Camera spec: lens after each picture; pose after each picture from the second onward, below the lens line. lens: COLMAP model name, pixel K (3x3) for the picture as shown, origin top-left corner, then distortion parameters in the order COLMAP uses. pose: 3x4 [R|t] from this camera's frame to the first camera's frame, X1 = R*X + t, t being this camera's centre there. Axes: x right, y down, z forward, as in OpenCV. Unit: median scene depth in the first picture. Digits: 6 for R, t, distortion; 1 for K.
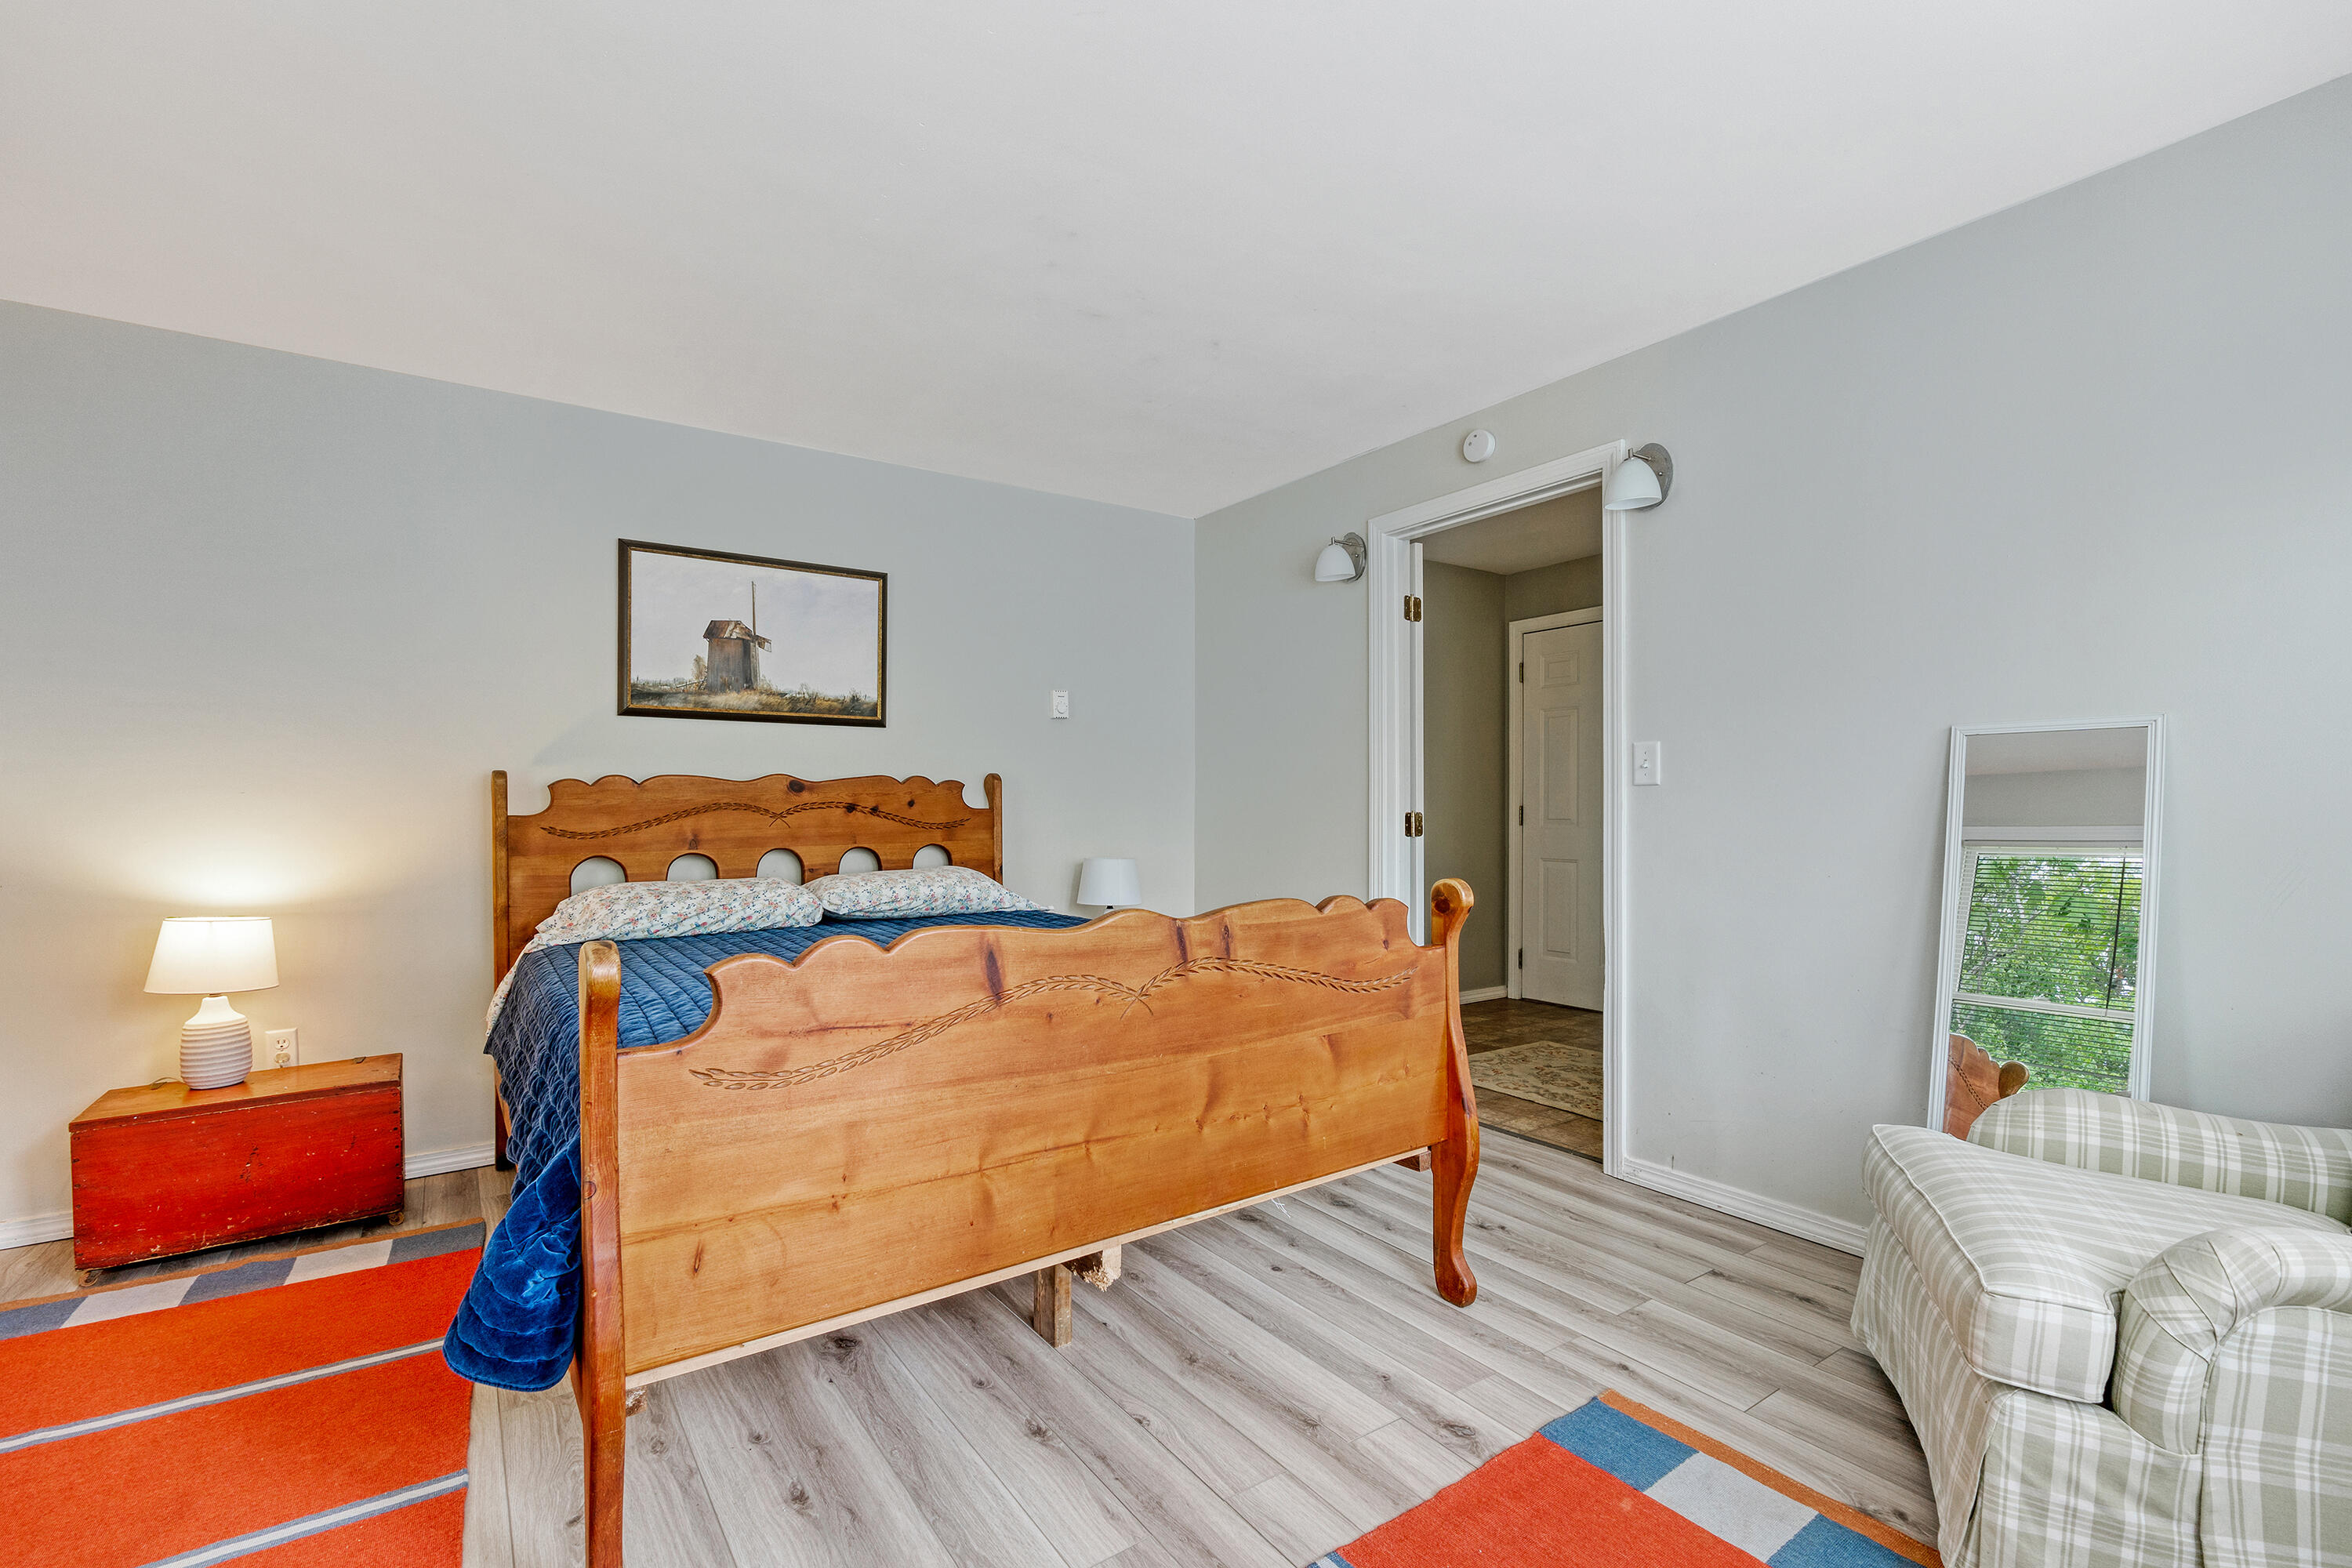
lens RADIAL K [[1021.9, 0, 1162.5], [0, 1021.9, 782.3], [0, 0, 1]] dist [0.000688, -0.000088]
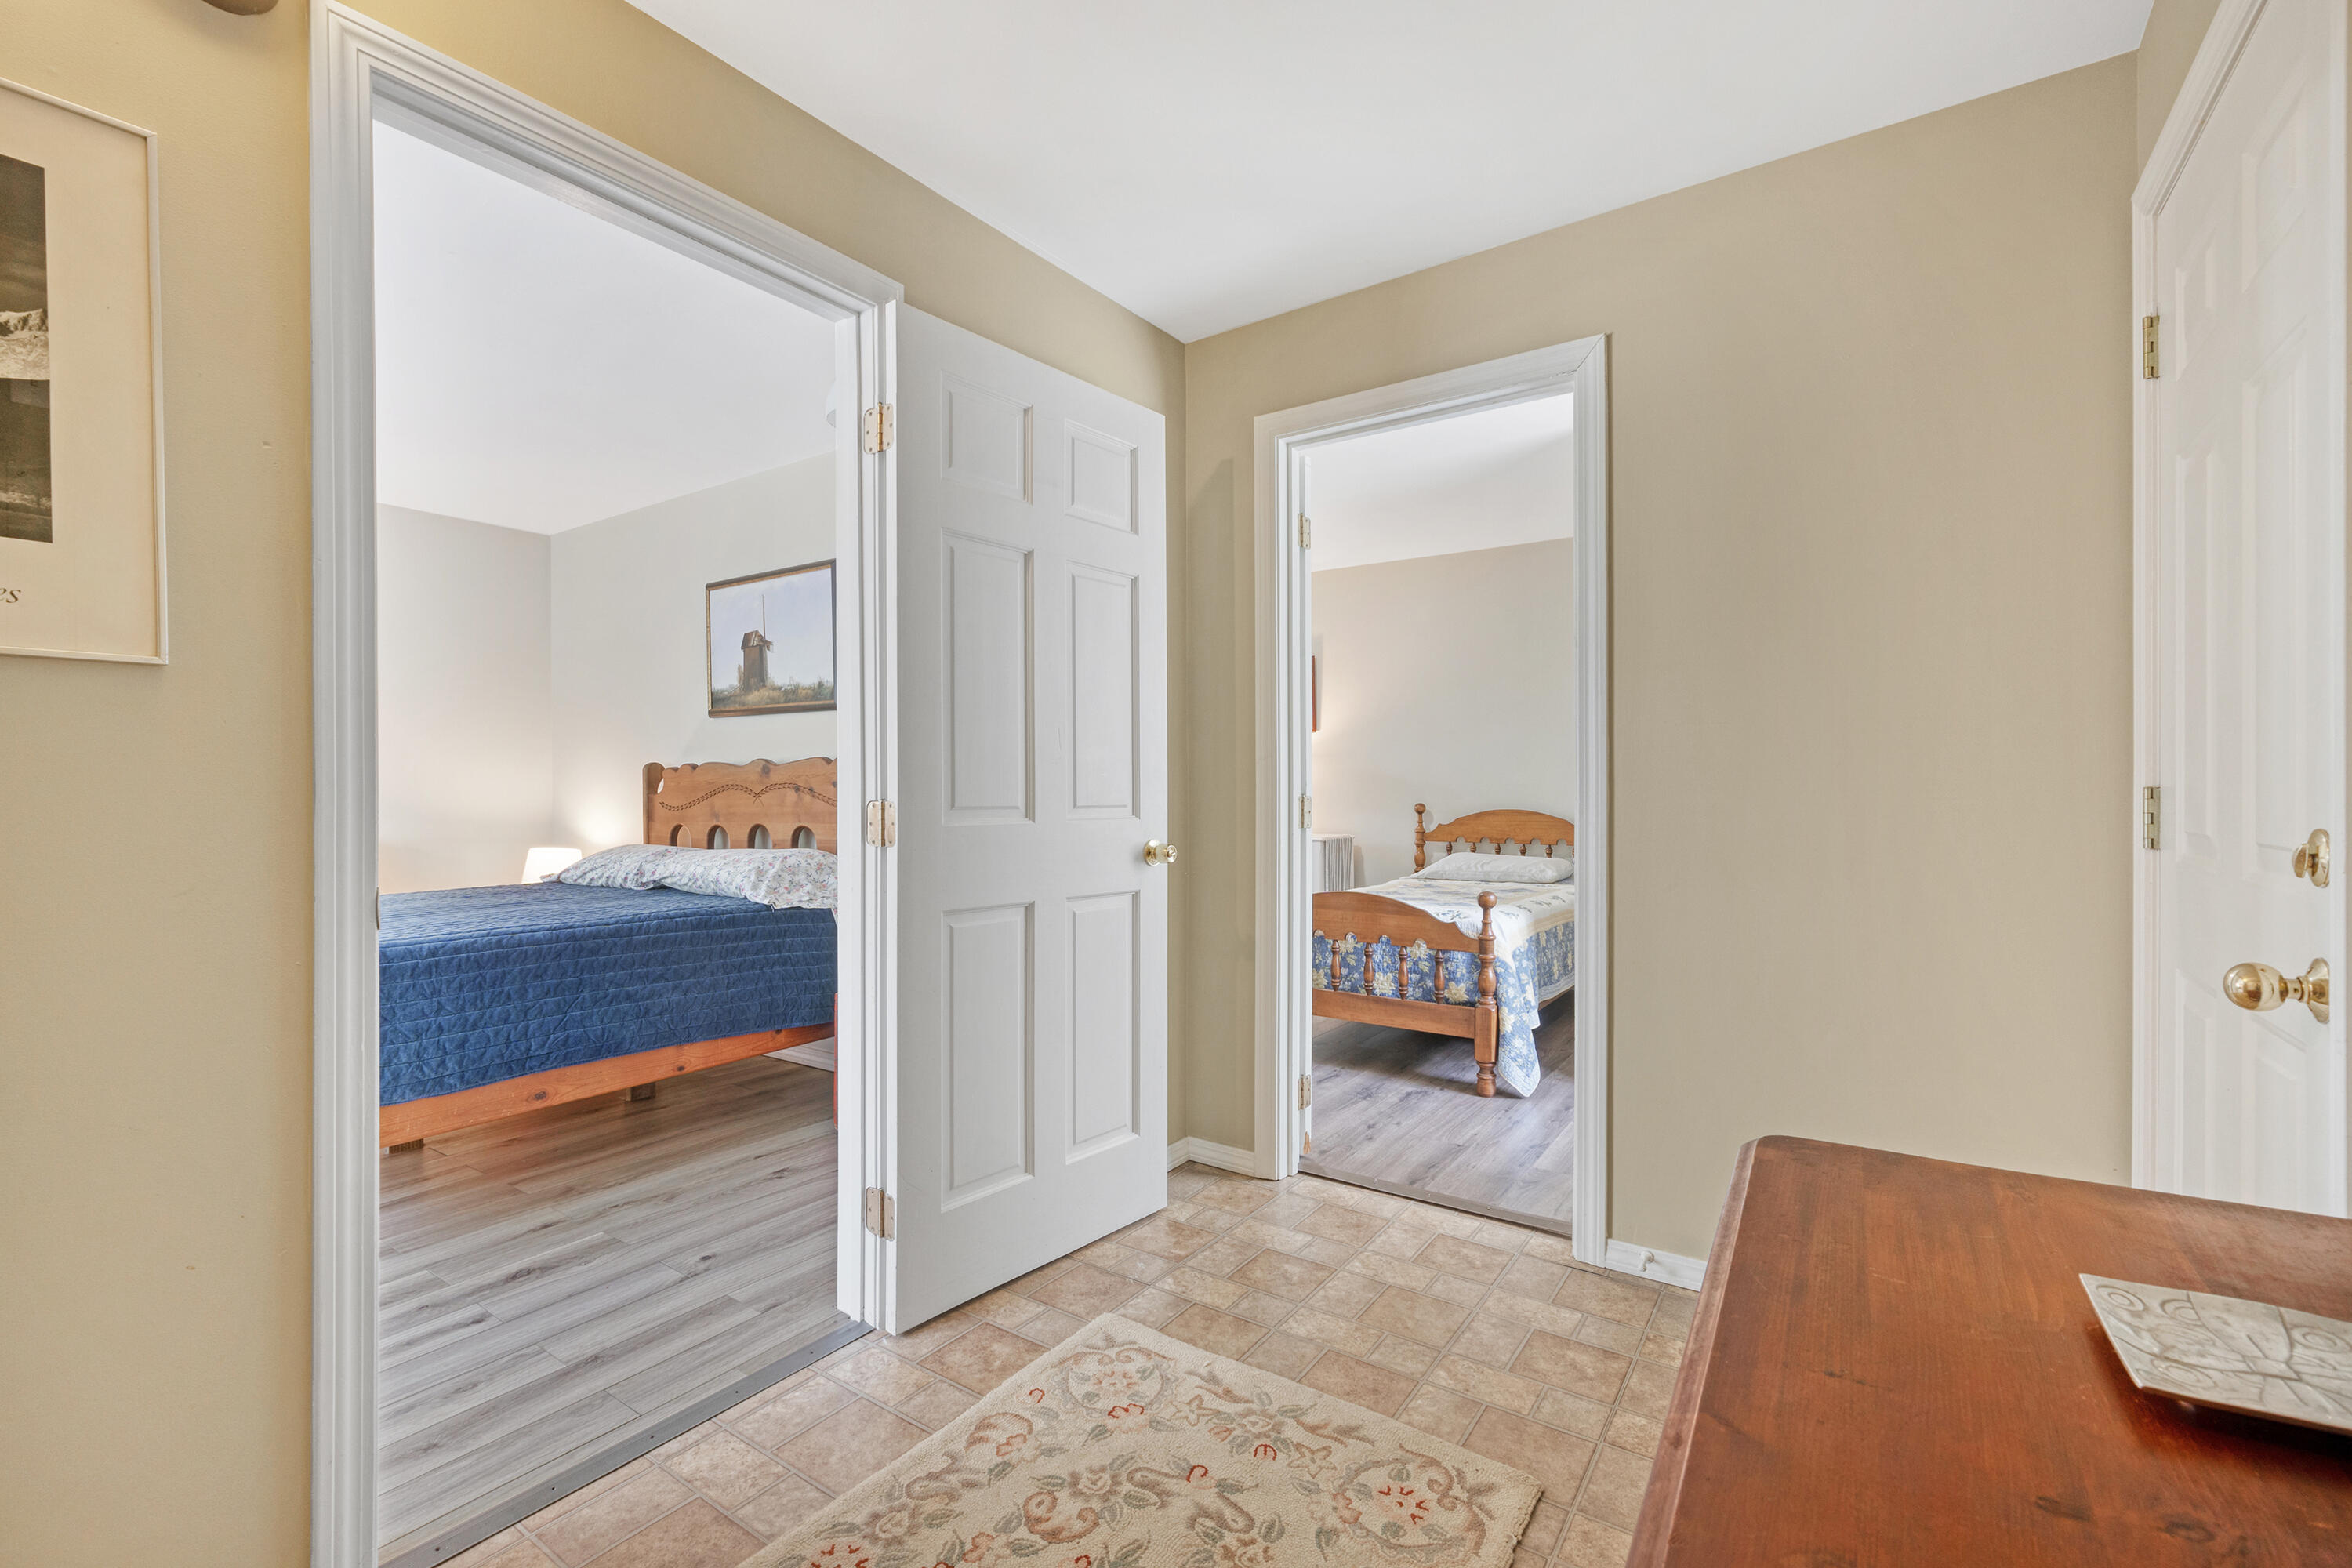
lens RADIAL K [[1021.9, 0, 1162.5], [0, 1021.9, 782.3], [0, 0, 1]] dist [0.000688, -0.000088]
pose [[0.357396, 0.001362, -0.933952, 0.849026], [0.018068, 0.999802, 0.008372, 0.016685], [0.933778, -0.019867, 0.357301, 0.999682]]
